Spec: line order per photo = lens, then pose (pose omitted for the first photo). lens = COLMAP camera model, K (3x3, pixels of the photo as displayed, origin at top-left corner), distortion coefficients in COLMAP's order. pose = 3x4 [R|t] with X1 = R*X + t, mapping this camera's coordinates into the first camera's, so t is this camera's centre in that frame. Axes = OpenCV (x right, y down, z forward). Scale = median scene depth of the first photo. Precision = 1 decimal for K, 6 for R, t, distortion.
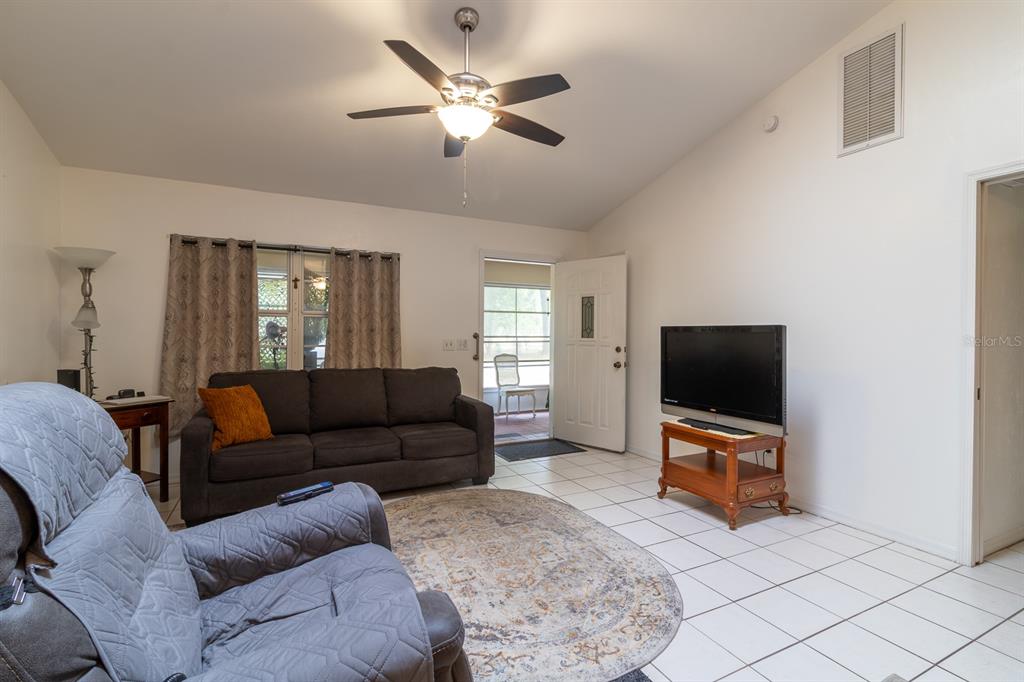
lens RADIAL K [[479.4, 0, 532.4], [0, 479.4, 333.8], [0, 0, 1]] dist [0.002080, 0.000749]
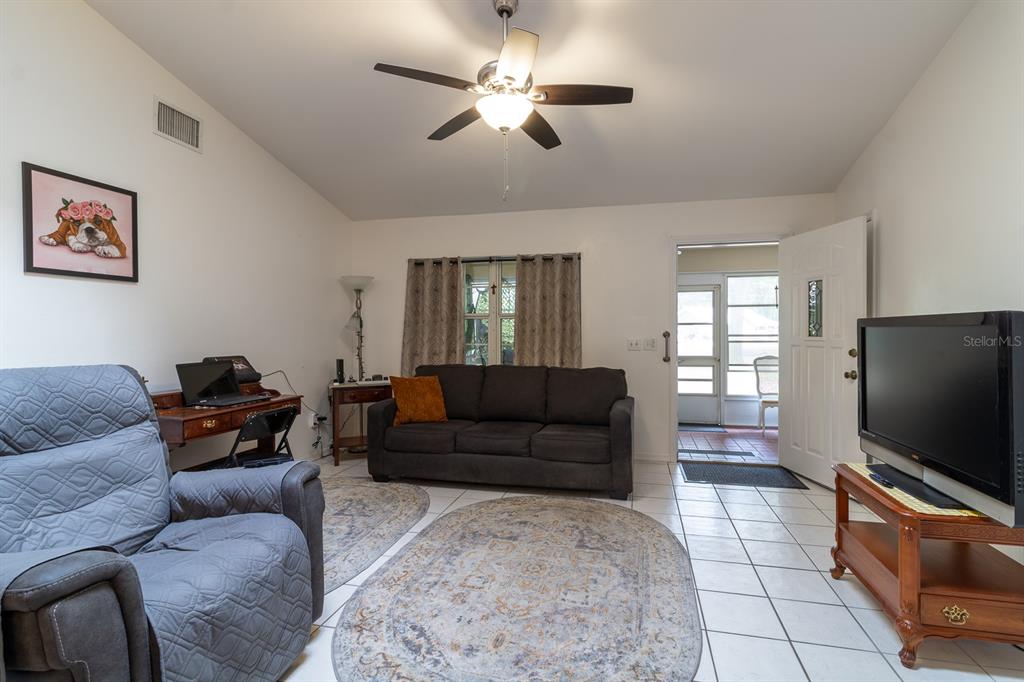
lens RADIAL K [[479.4, 0, 532.4], [0, 479.4, 333.8], [0, 0, 1]] dist [0.002080, 0.000749]
pose [[0.760934, -0.006487, -0.648796, 0.381280], [0.007234, 0.999973, -0.001514, 0.003053], [0.648788, -0.003542, 0.760961, 0.223573]]
